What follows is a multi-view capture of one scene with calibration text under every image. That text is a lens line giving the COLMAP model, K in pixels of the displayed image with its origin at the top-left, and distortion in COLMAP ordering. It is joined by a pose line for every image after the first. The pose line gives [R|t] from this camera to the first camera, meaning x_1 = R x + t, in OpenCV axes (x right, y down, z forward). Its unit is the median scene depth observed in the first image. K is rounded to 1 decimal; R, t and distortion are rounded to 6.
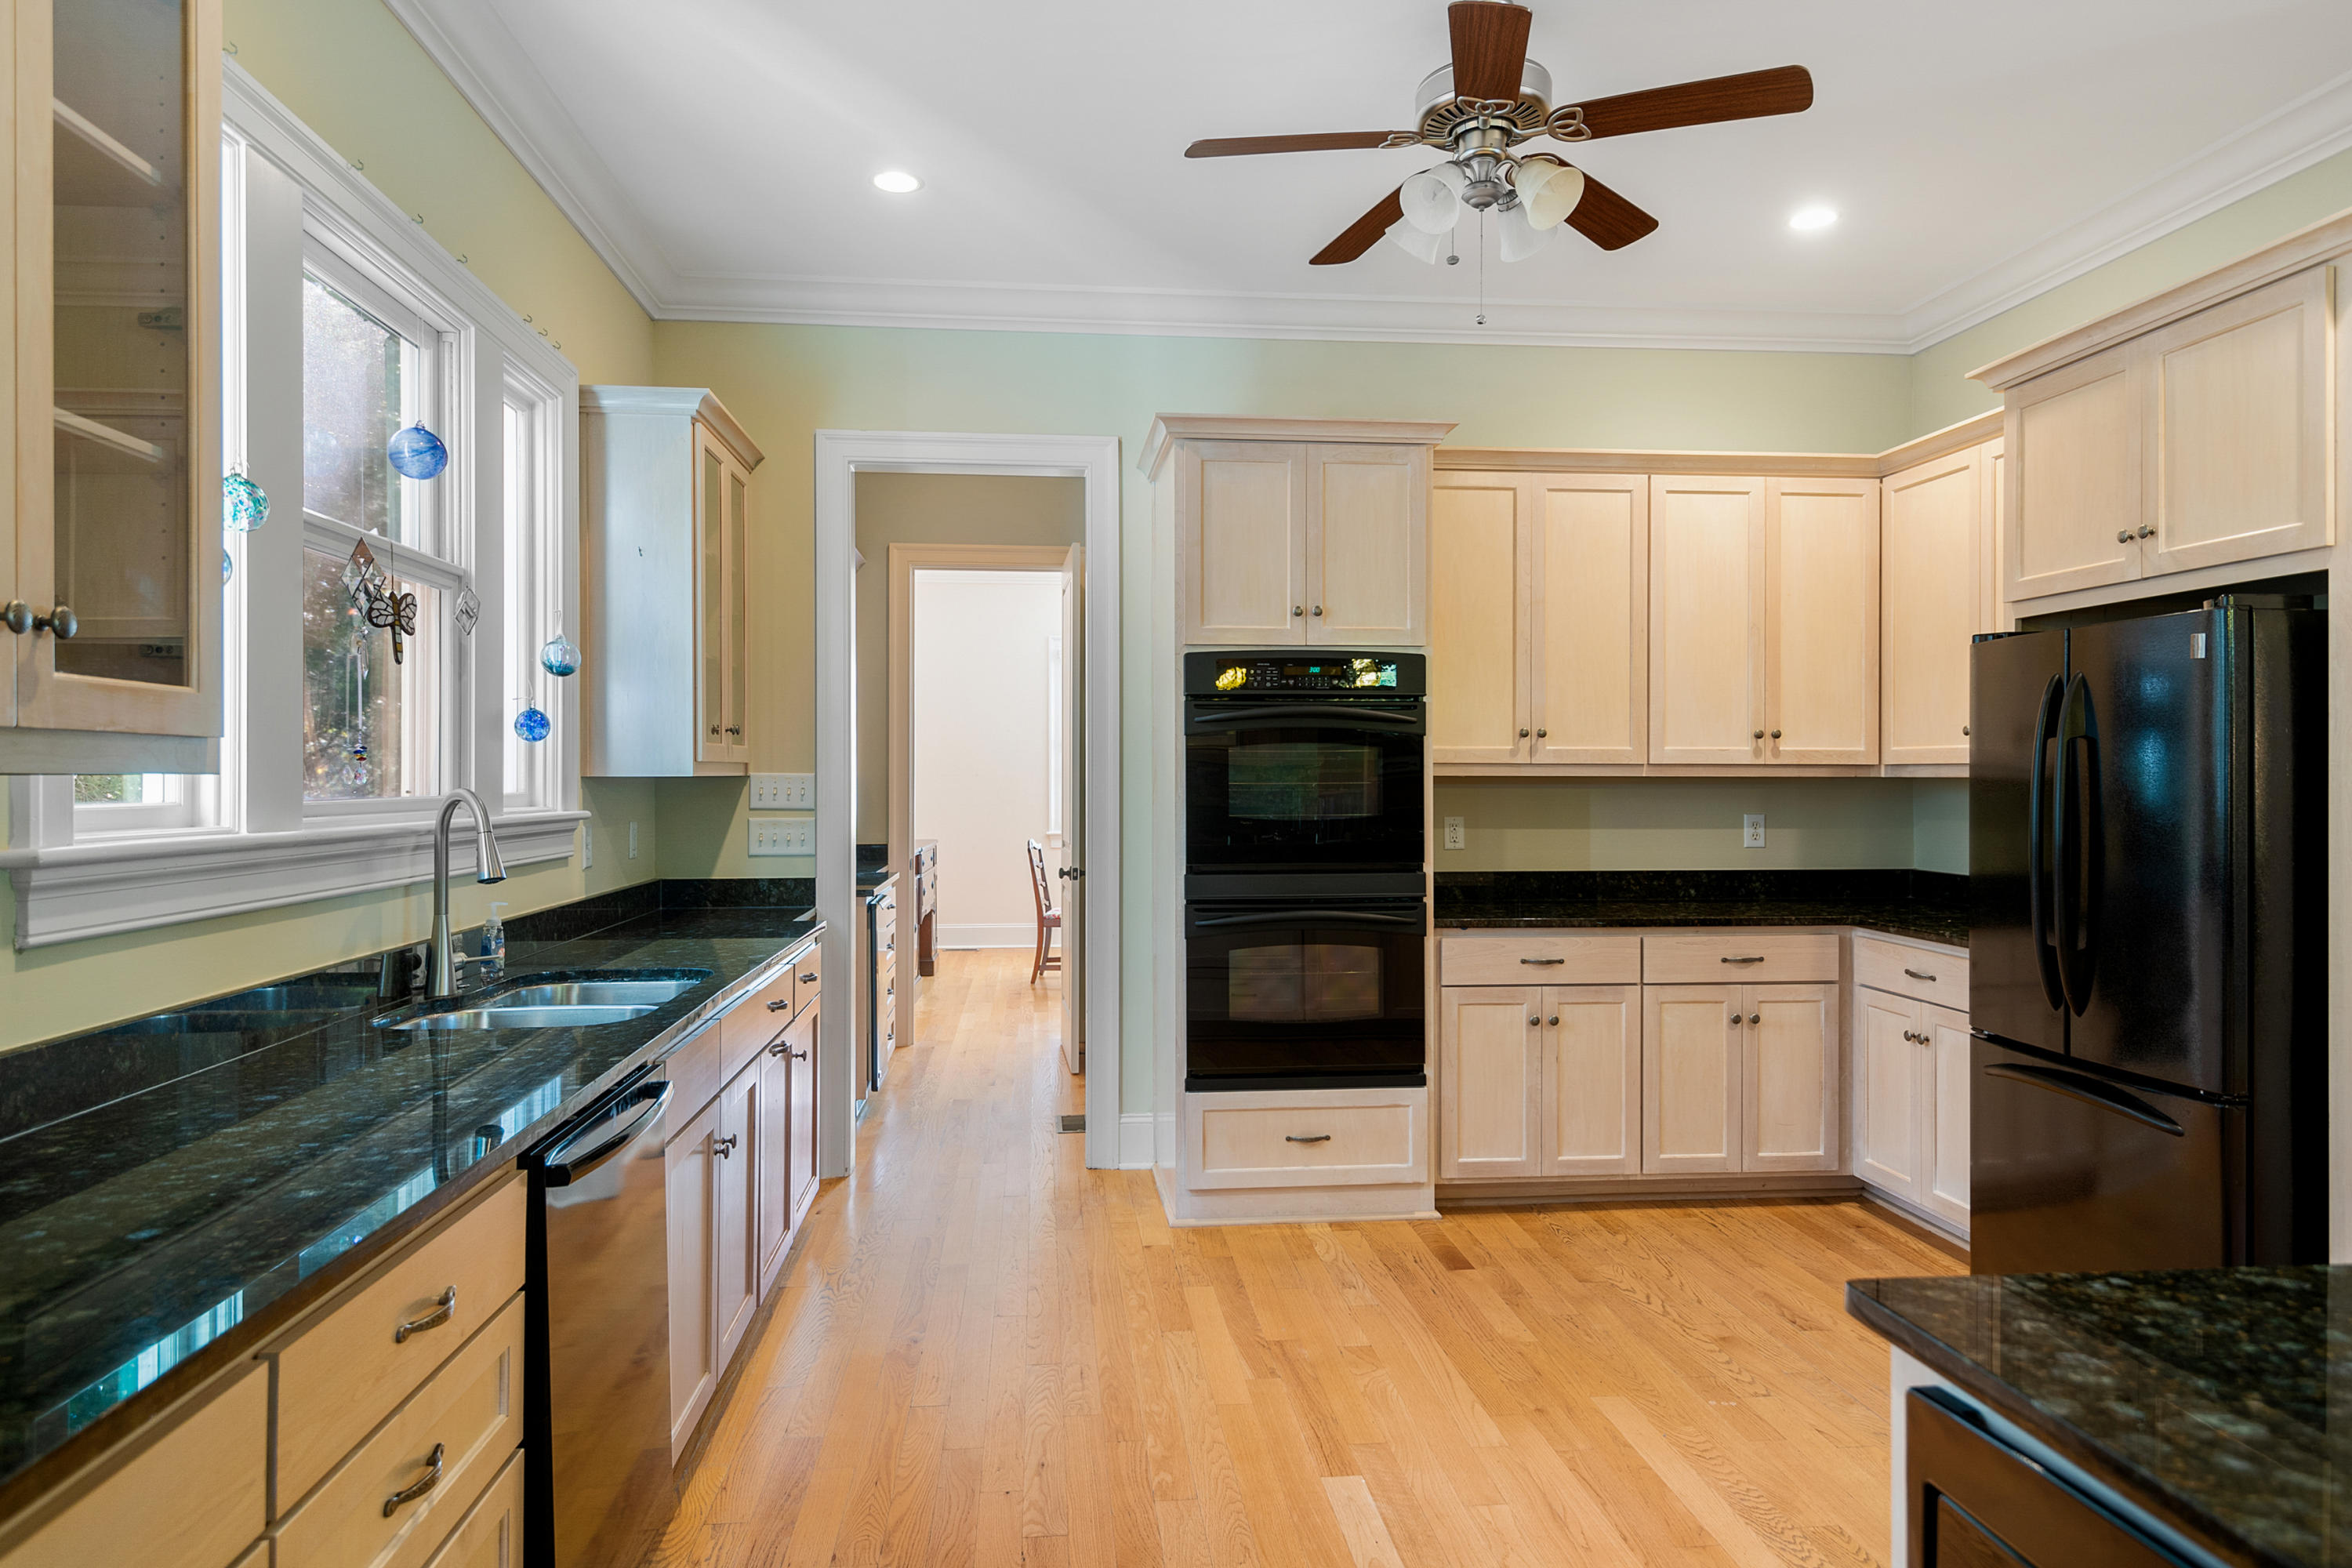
lens RADIAL K [[1412.2, 0, 1172.5], [0, 1412.2, 769.8], [0, 0, 1]] dist [0.006584, 0.000689]
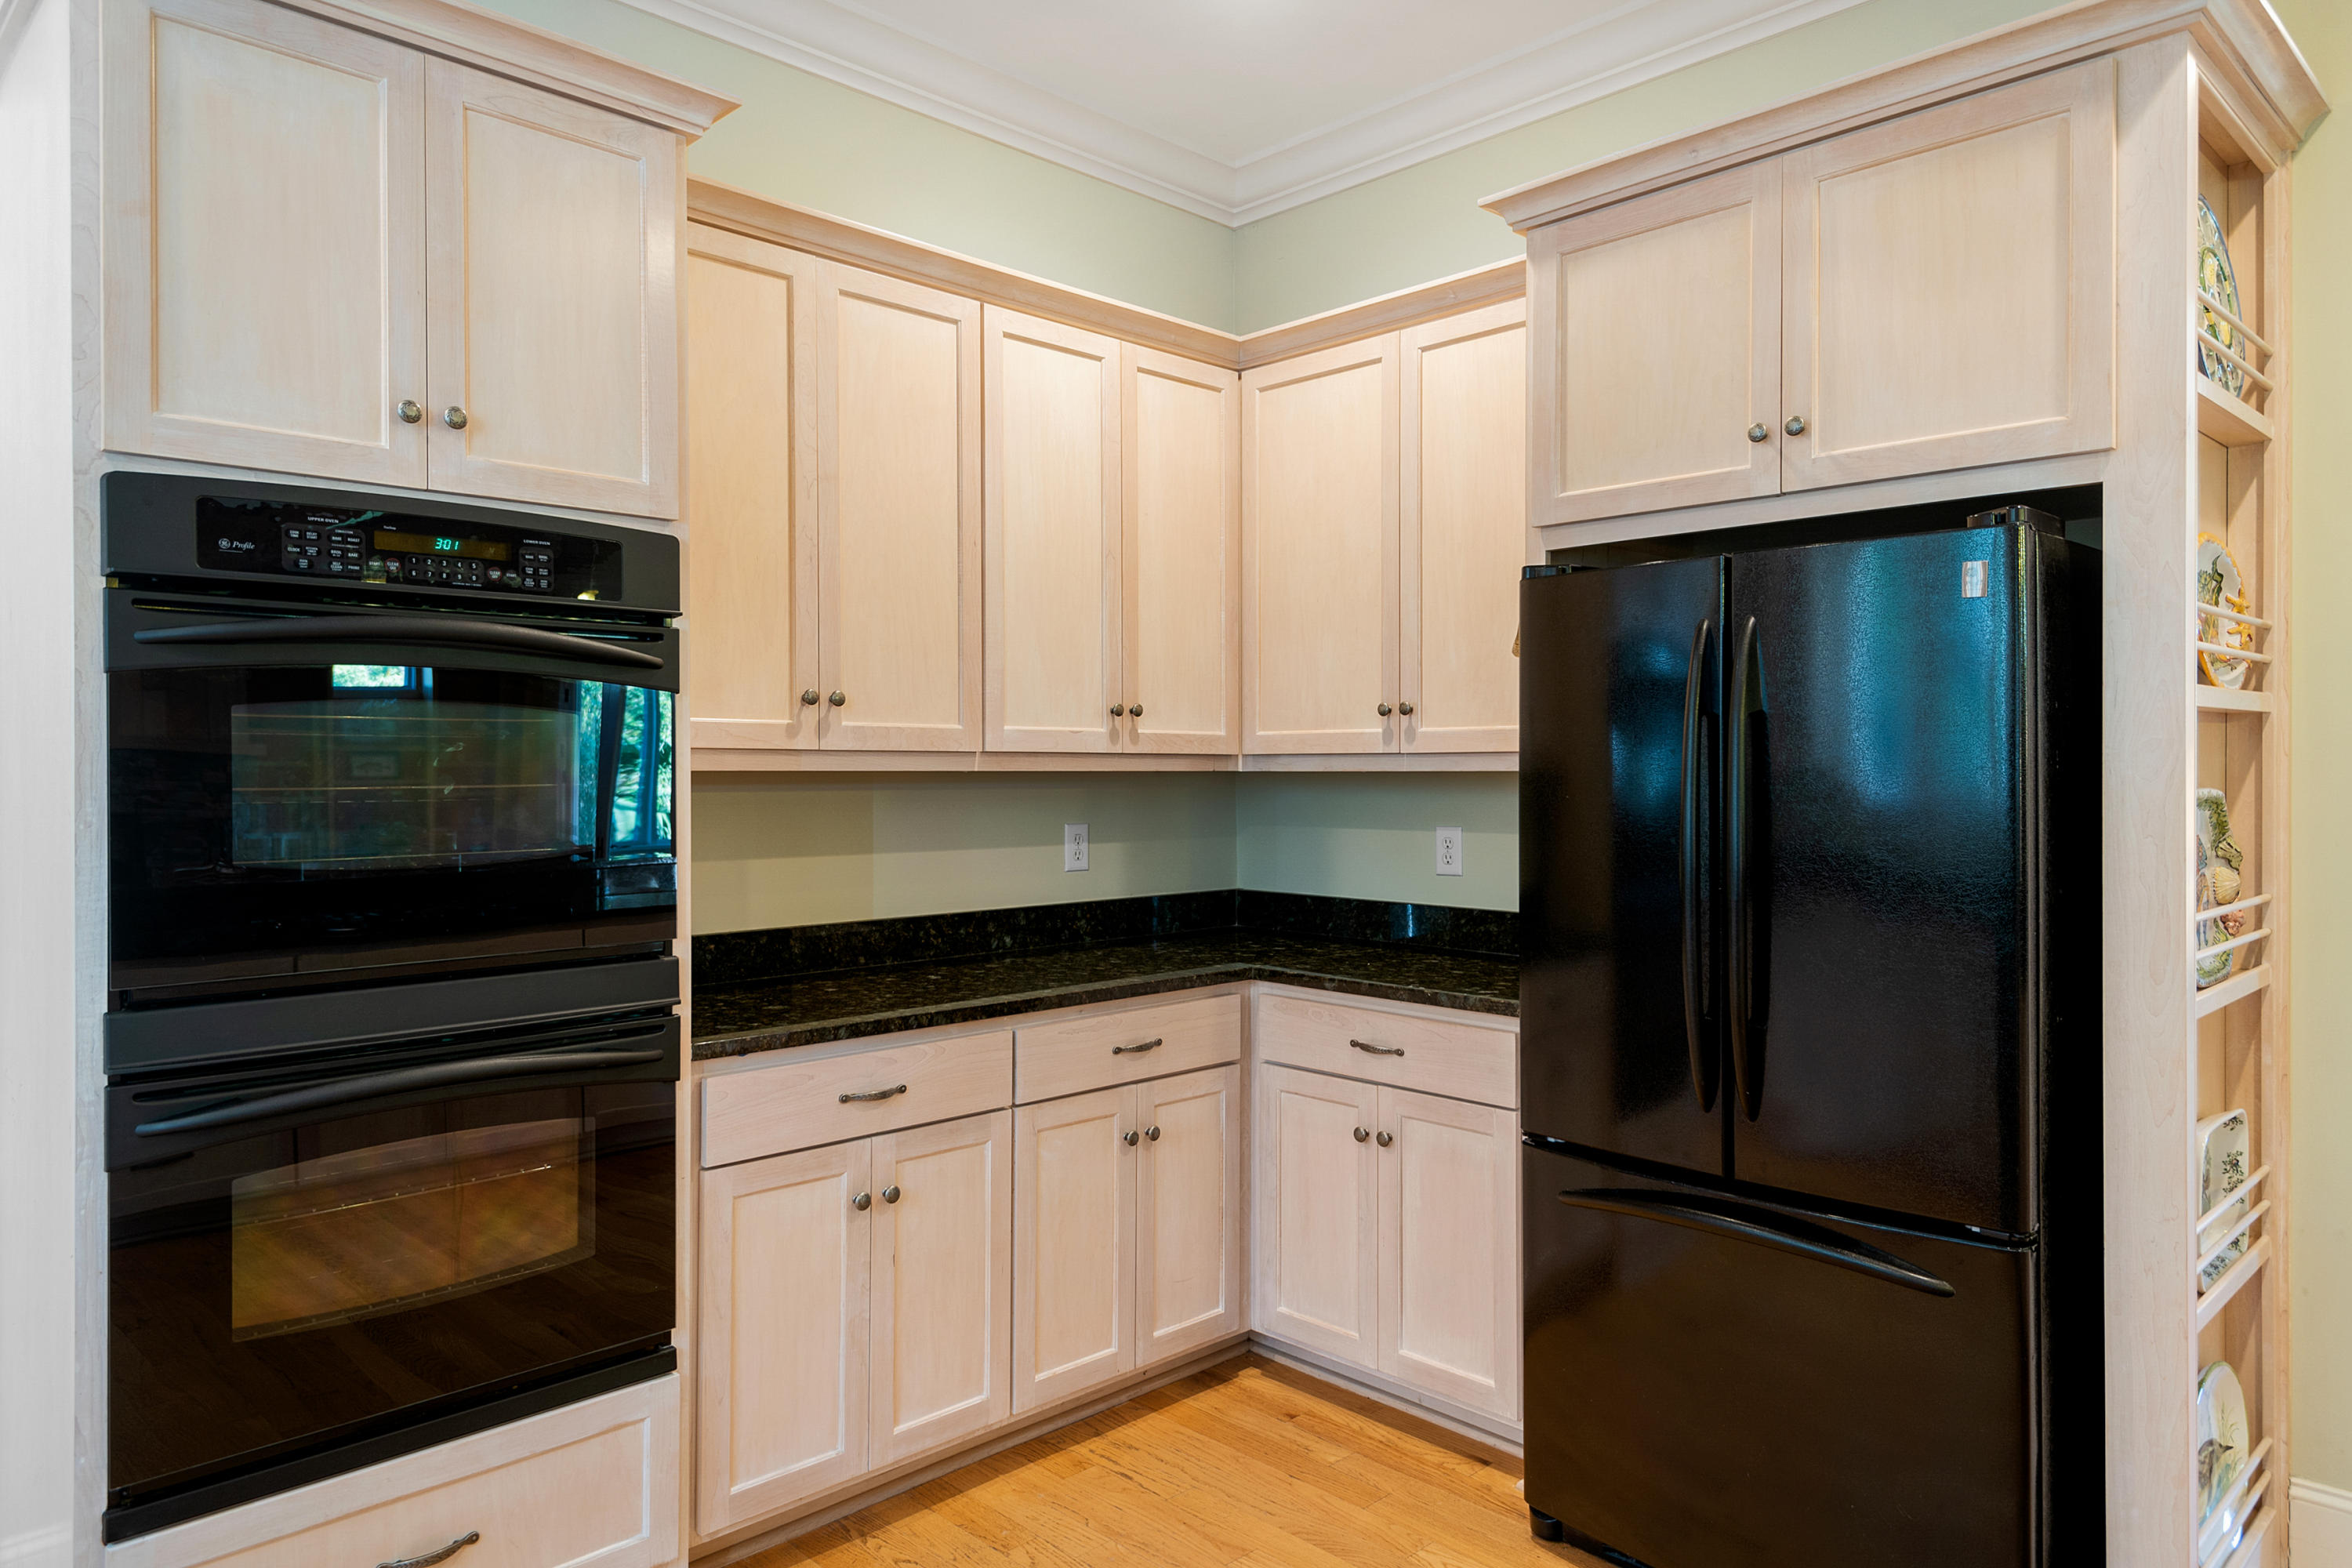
lens RADIAL K [[1493.0, 0, 1172.9], [0, 1493.0, 764.7], [0, 0, 1]] dist [0.034012, -0.010897]
pose [[0.778955, 0.000922, 0.627079, -0.024691], [-0.000825, 1.000000, -0.000445, 0.002180], [-0.627079, -0.000171, 0.778956, 0.453848]]
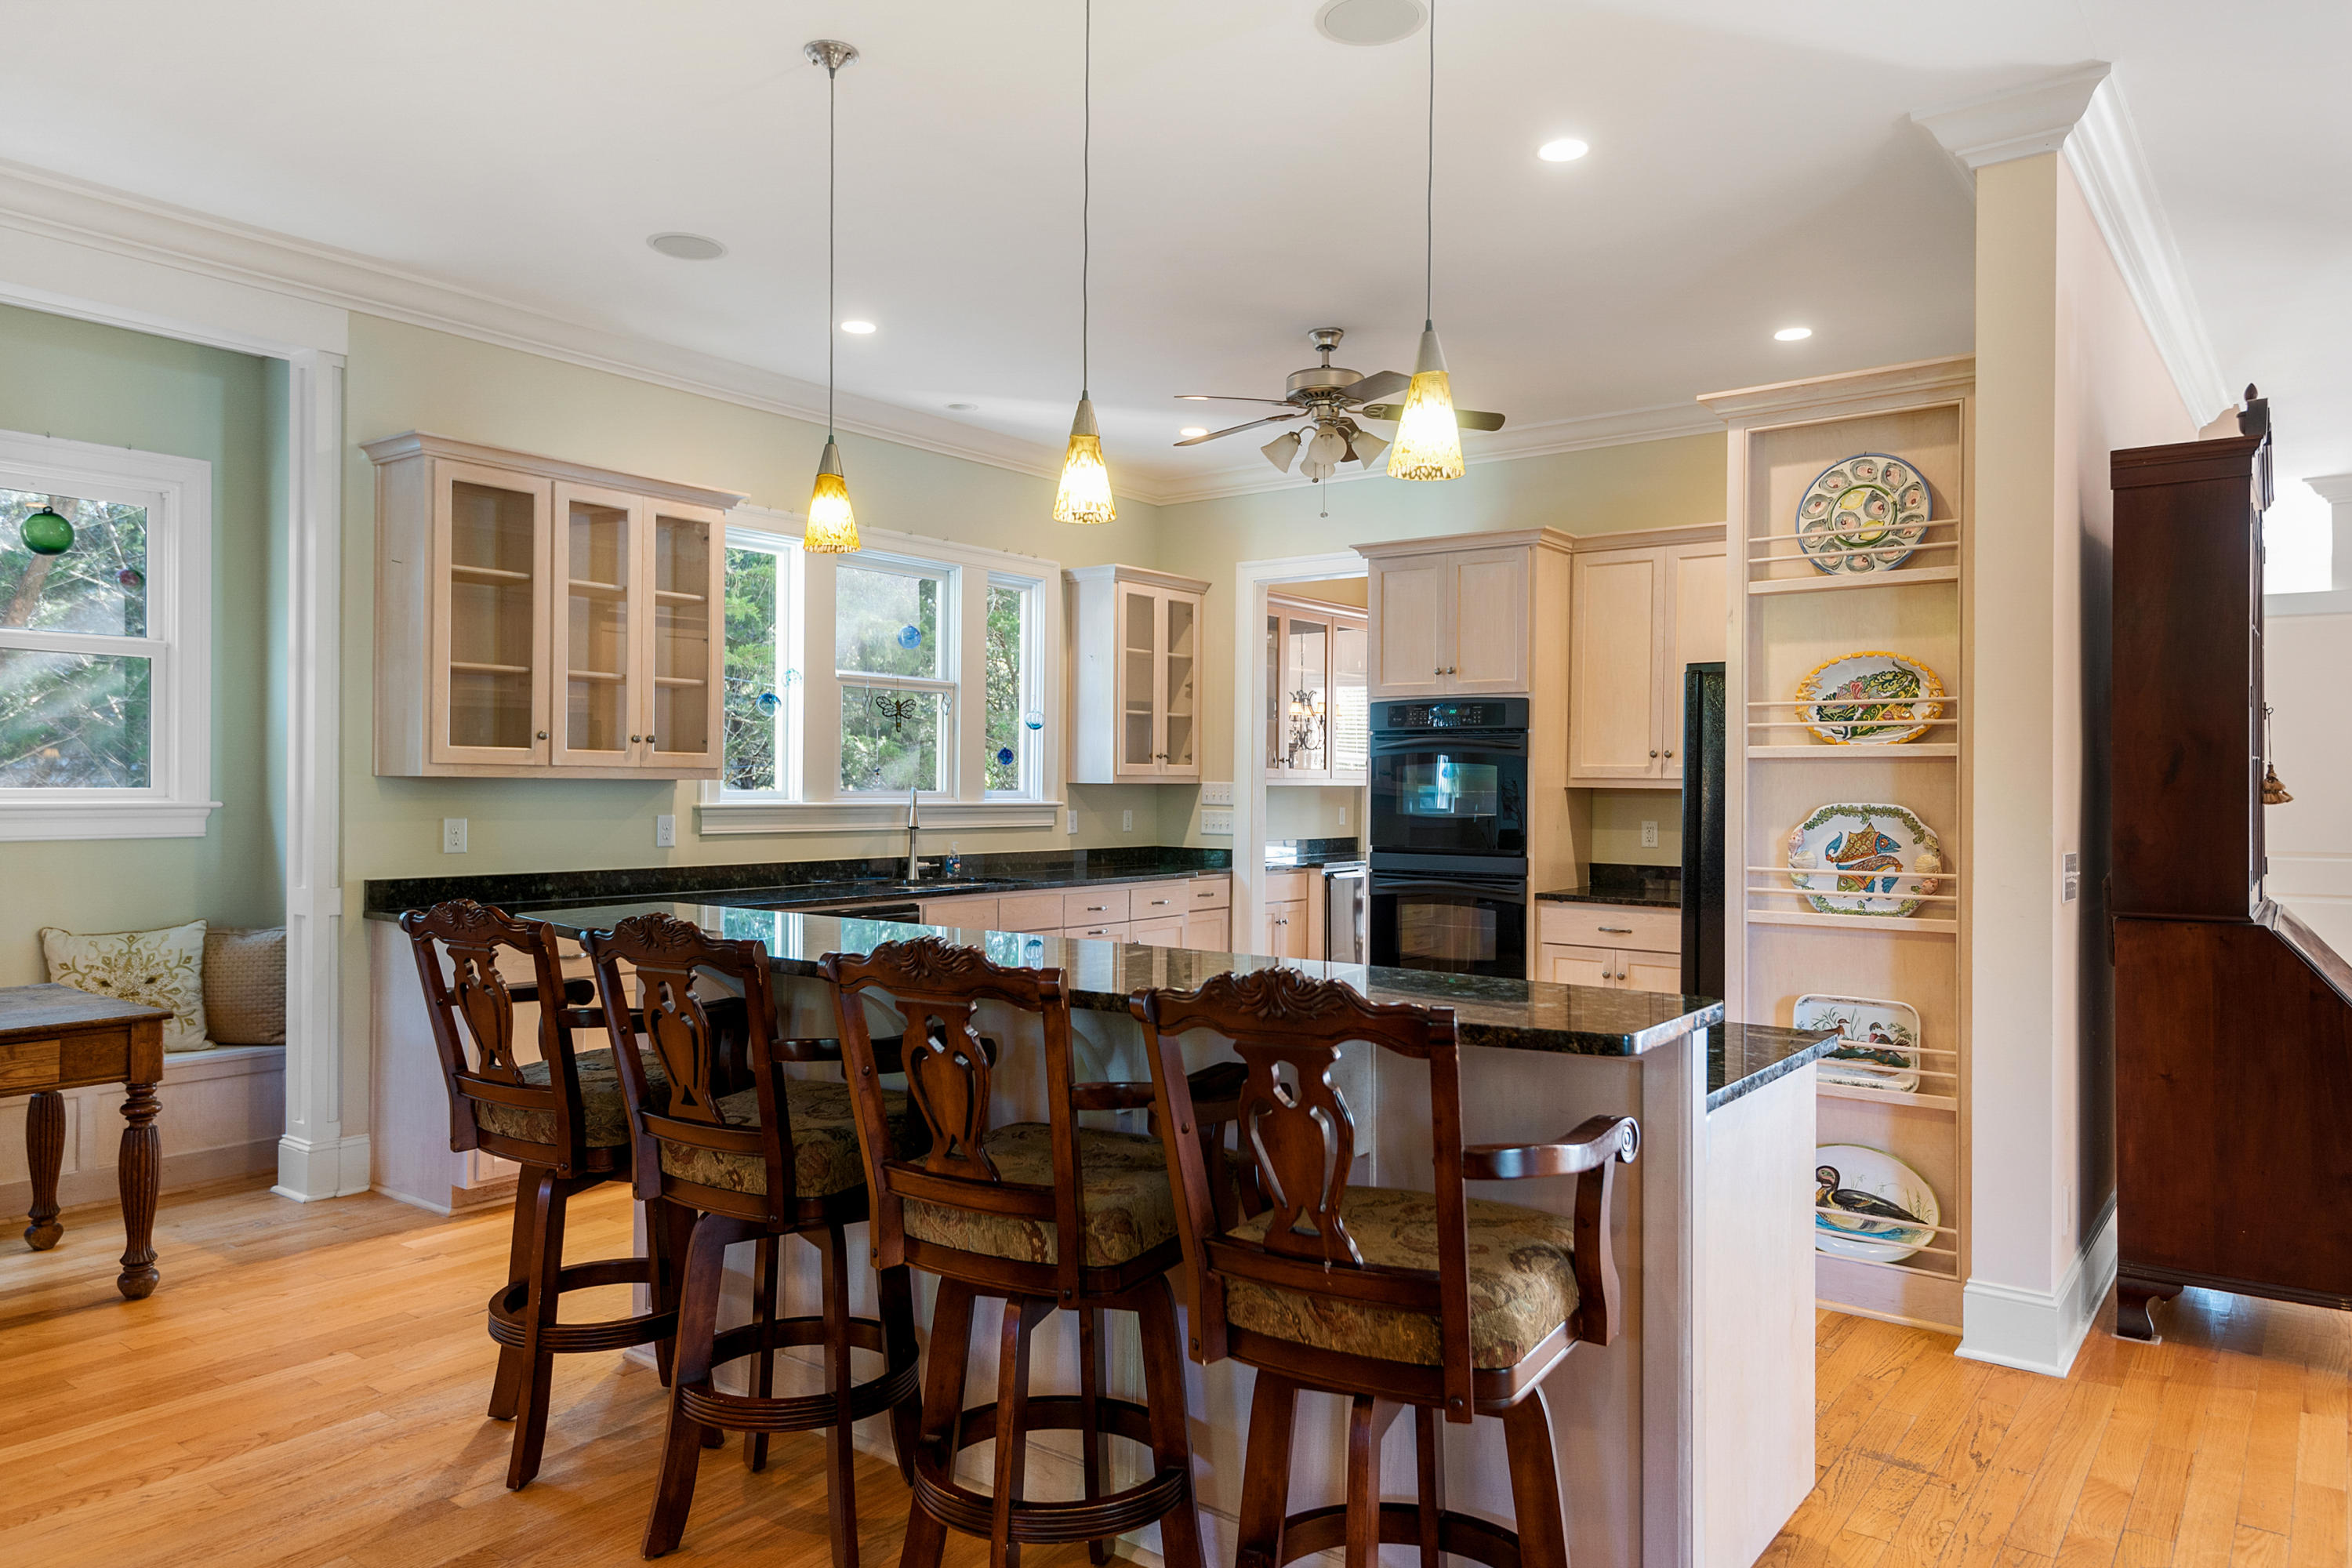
lens RADIAL K [[1533.4, 0, 1179.6], [0, 1533.4, 779.4], [0, 0, 1]] dist [-0.001115, -0.000020]
pose [[0.728699, 0.005582, -0.684811, 0.943646], [-0.005584, 0.999982, 0.002210, -0.004586], [0.684811, 0.002214, 0.728717, -0.308406]]
